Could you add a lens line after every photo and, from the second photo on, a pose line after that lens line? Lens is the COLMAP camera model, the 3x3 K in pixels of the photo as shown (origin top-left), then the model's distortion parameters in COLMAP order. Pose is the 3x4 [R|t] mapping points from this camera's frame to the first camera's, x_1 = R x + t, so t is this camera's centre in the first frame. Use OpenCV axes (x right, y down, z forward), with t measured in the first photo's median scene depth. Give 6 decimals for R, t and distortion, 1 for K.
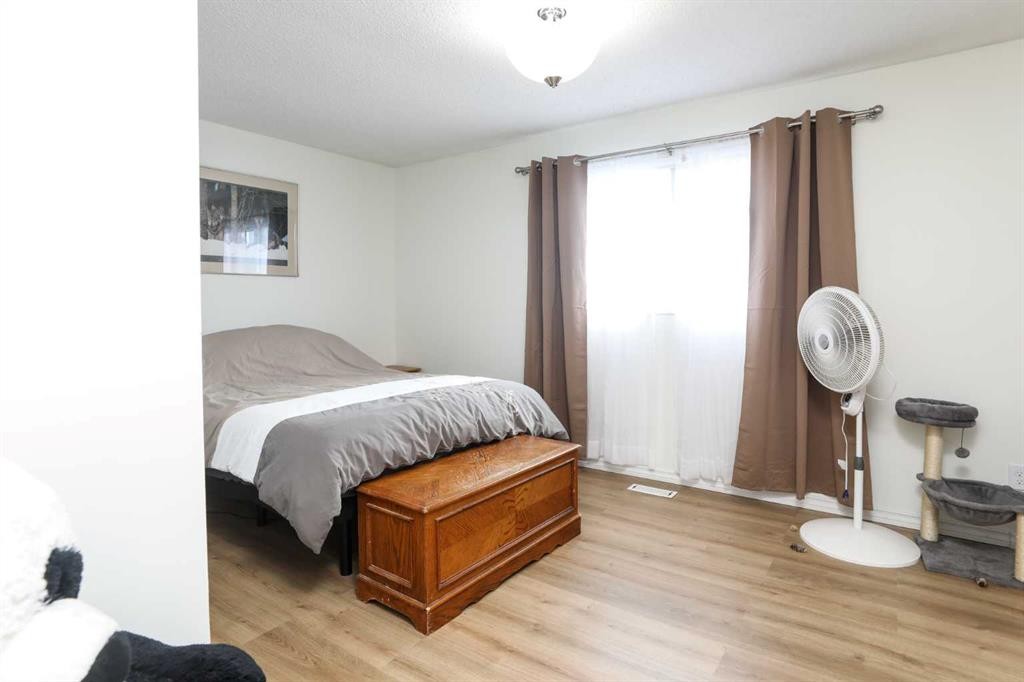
lens RADIAL K [[561.3, 0, 513.2], [0, 561.3, 316.5], [0, 0, 1]] dist [-0.020566, 0.000454]
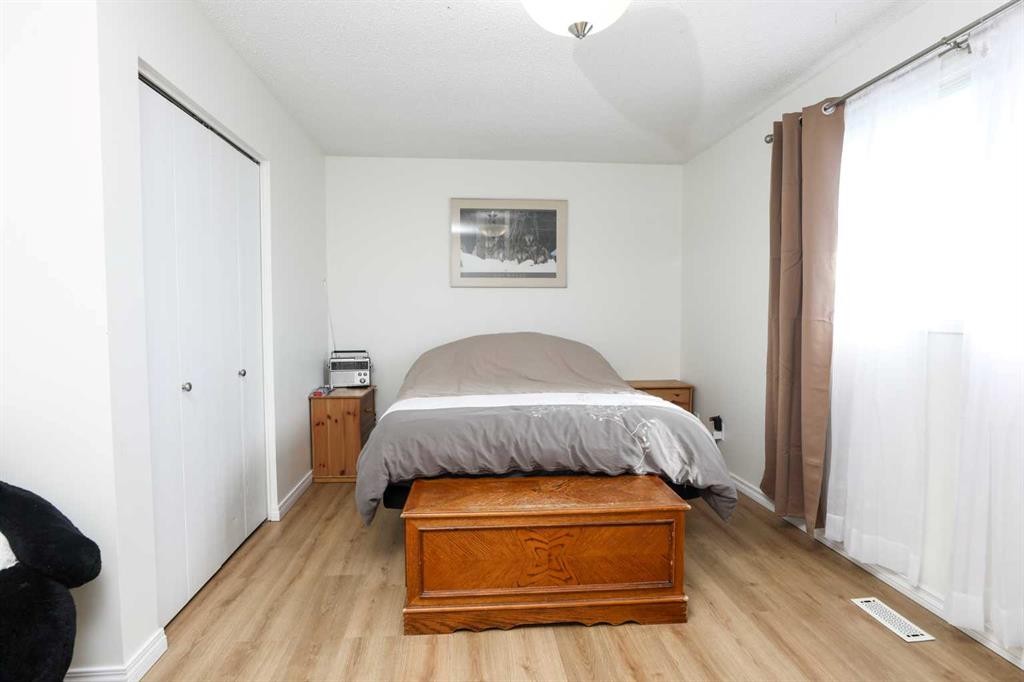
lens RADIAL K [[545.2, 0, 512.0], [0, 545.2, 341.0], [0, 0, 1]] dist [-0.021537, 0.001694]
pose [[0.640772, 0.043335, -0.766508, 0.523546], [-0.021070, 0.999022, 0.038866, -0.011001], [0.767442, -0.008754, 0.641058, 0.375075]]
